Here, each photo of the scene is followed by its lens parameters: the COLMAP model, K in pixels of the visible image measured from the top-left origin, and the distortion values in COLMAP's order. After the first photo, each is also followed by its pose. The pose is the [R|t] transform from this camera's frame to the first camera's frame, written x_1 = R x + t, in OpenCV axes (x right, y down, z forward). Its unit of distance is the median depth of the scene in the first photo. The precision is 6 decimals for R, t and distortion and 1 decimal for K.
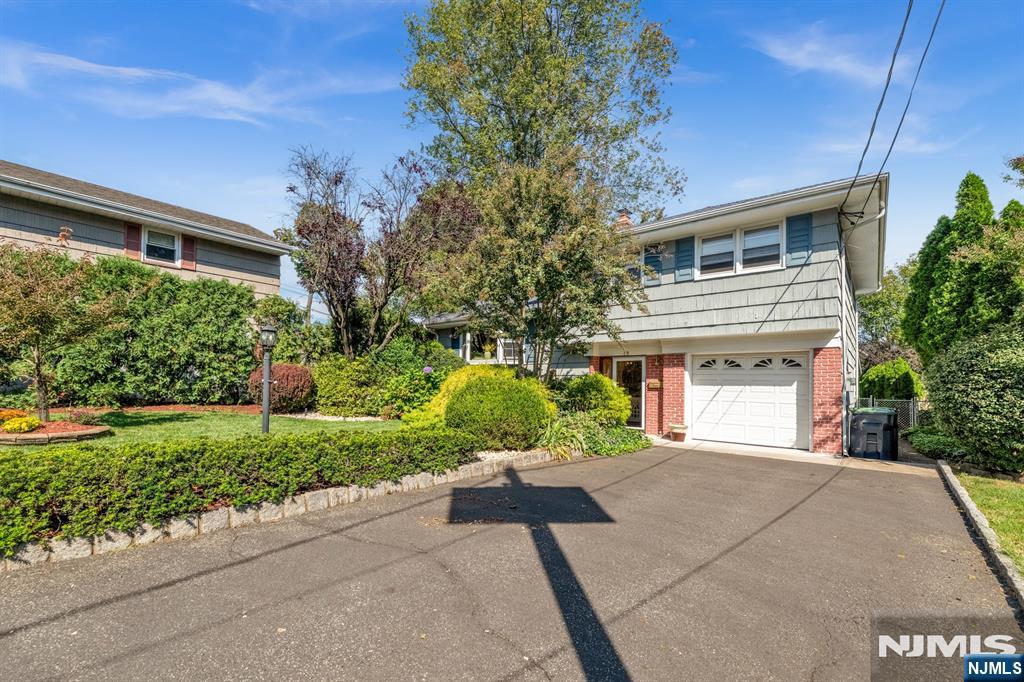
lens RADIAL K [[445.9, 0, 492.2], [0, 445.9, 355.7], [0, 0, 1]] dist [0.001604, 0.000202]
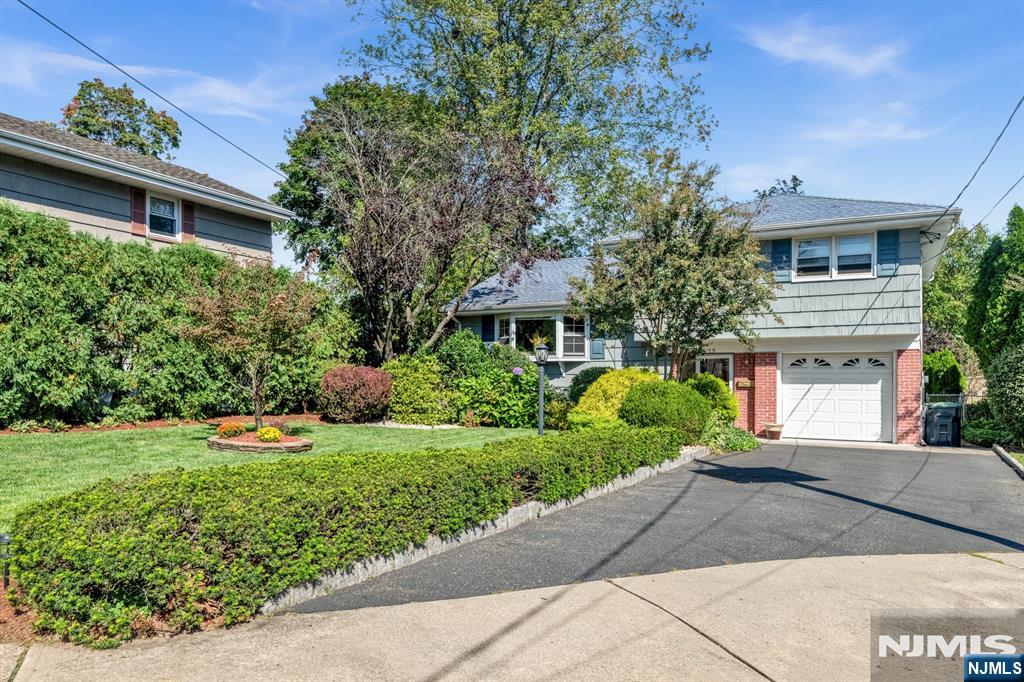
lens RADIAL K [[706.2, 0, 512.0], [0, 706.2, 341.0], [0, 0, 1]] dist [-0.000510, -0.000085]
pose [[0.977683, -0.001356, 0.210083, -0.543240], [-0.001147, 0.999930, 0.011788, -0.054544], [-0.210085, -0.011766, 0.977612, -0.475685]]
